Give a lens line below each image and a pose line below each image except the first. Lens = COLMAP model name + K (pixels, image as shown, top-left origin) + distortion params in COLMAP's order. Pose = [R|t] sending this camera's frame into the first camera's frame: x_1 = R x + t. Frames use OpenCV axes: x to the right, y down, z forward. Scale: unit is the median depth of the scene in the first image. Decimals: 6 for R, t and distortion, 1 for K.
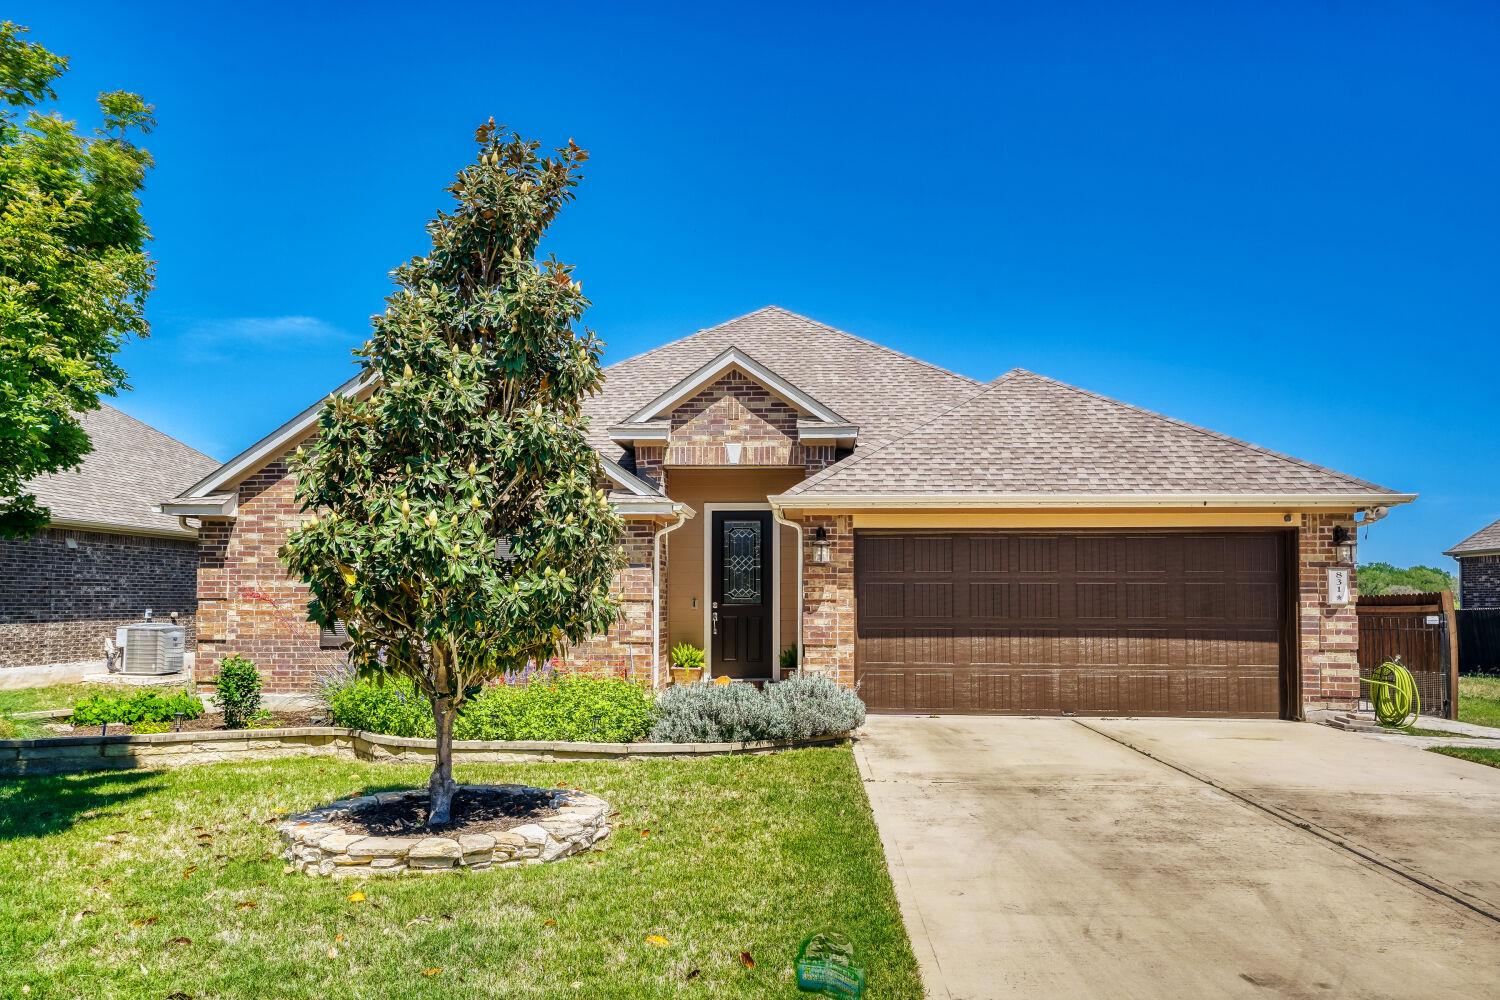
lens RADIAL K [[995.1, 0, 740.7], [0, 995.1, 558.8], [0, 0, 1]] dist [0.047155, -0.000443]
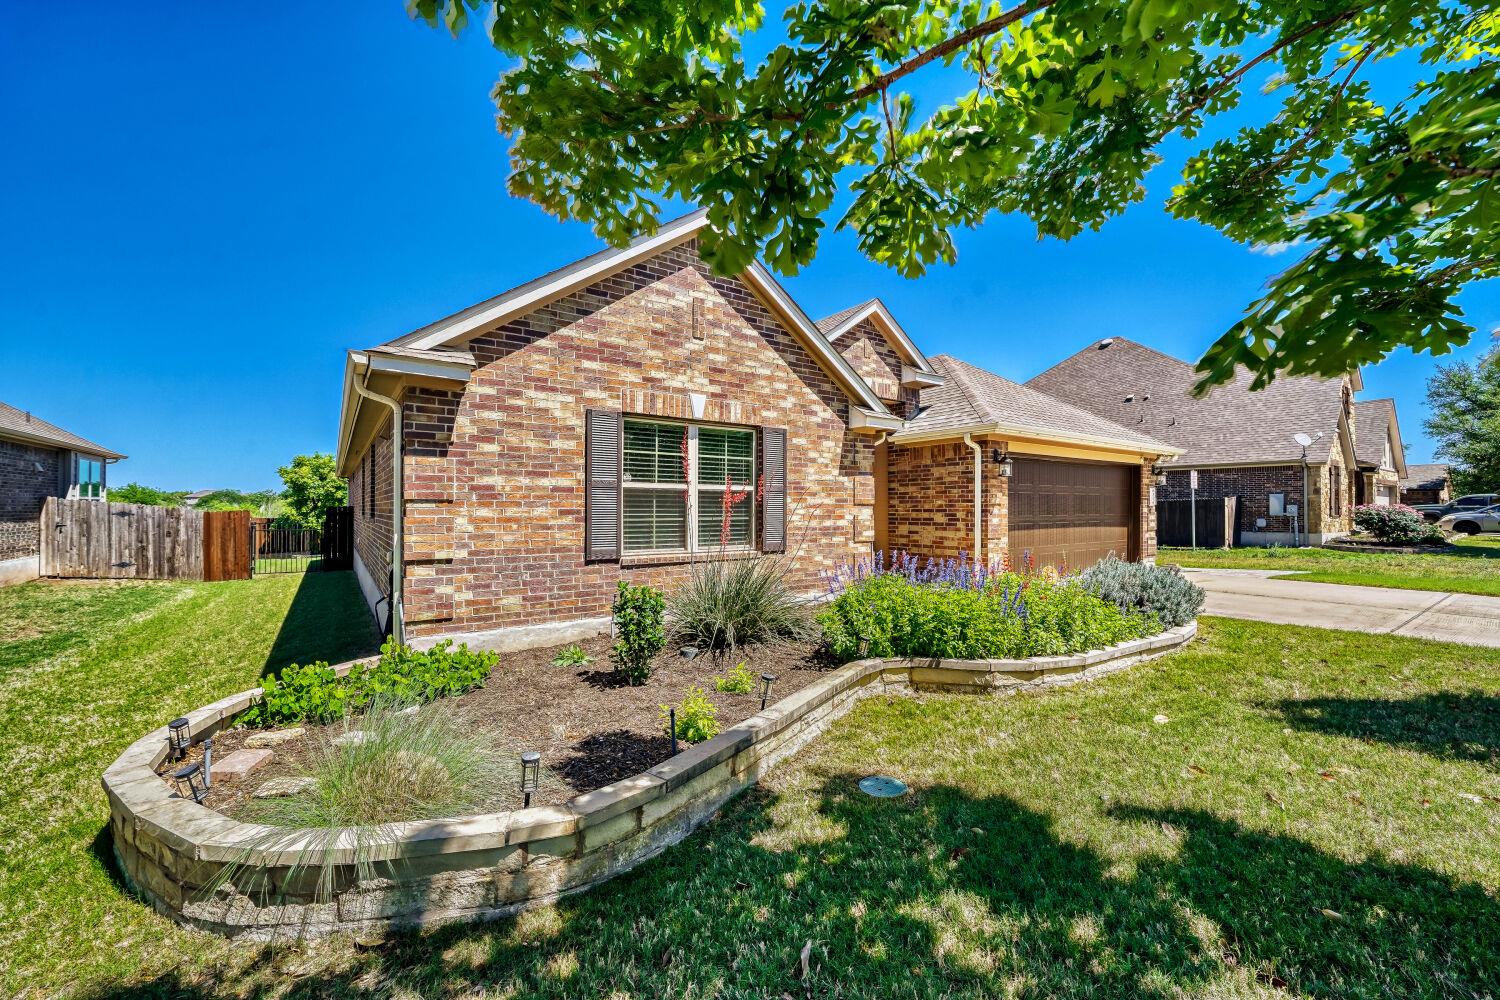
lens RADIAL K [[590.6, 0, 749.9], [0, 590.6, 502.2], [0, 0, 1]] dist [-0.005851, 0.000121]
pose [[0.771871, 0.003471, 0.635769, -0.614314], [-0.026429, 0.999296, 0.026631, 0.024187], [-0.635229, -0.037359, 0.771420, 0.549436]]
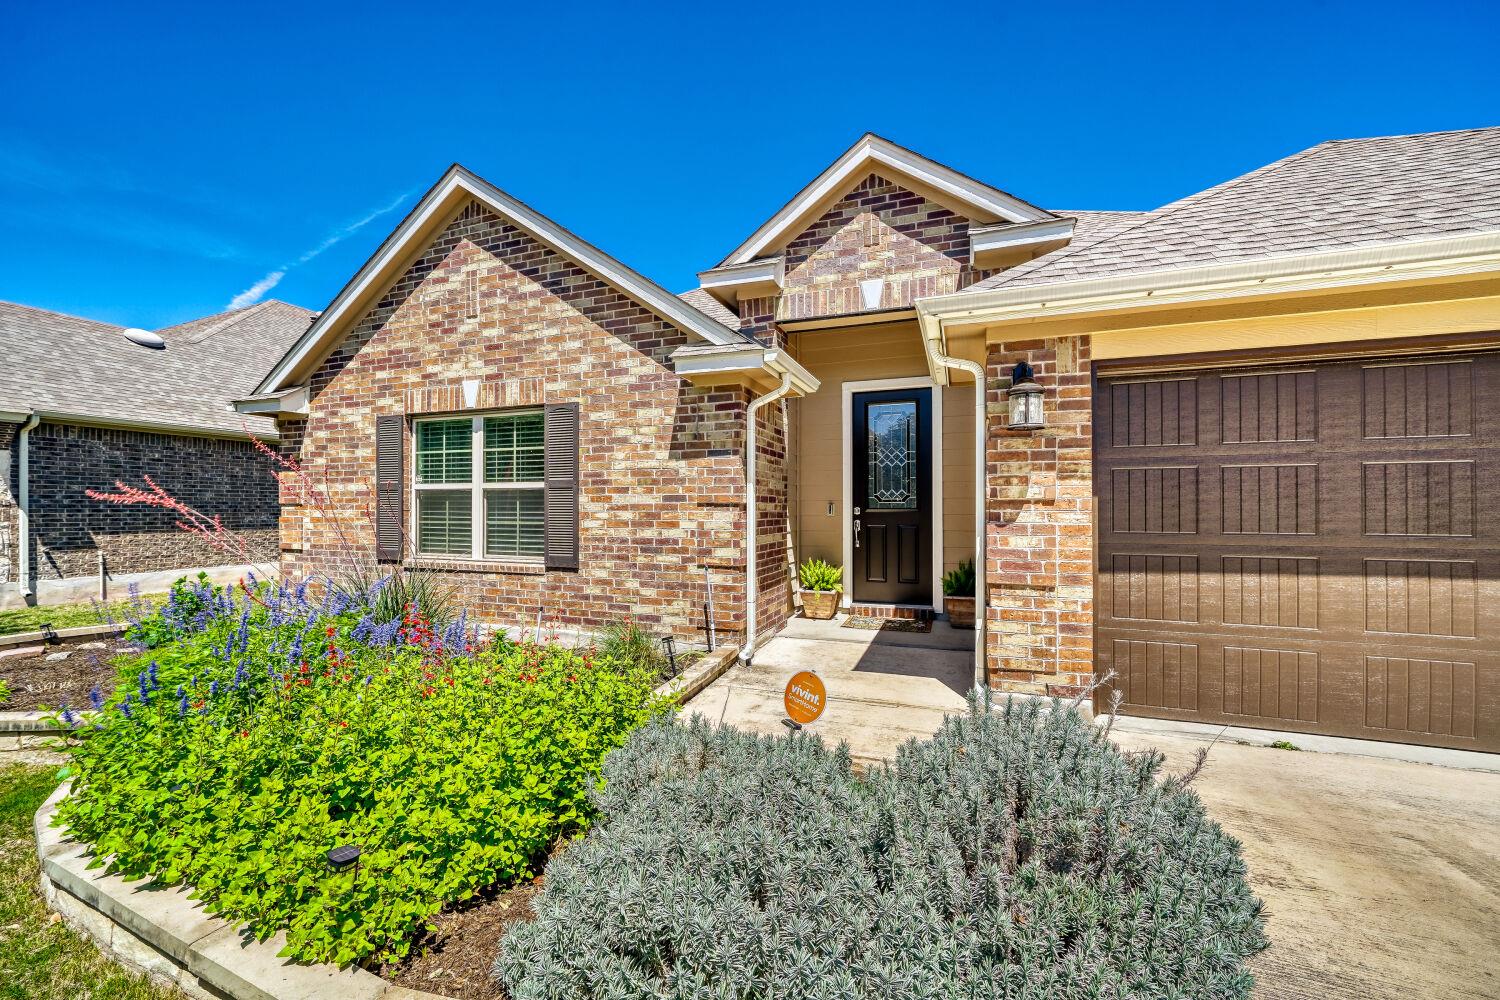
lens RADIAL K [[590.6, 0, 749.0], [0, 590.6, 504.3], [0, 0, 1]] dist [-0.005851, 0.000121]
pose [[0.960865, -0.005557, -0.276963, 0.025156], [0.015384, 0.999326, 0.033322, 0.028030], [0.276591, -0.036279, 0.960303, 0.602346]]
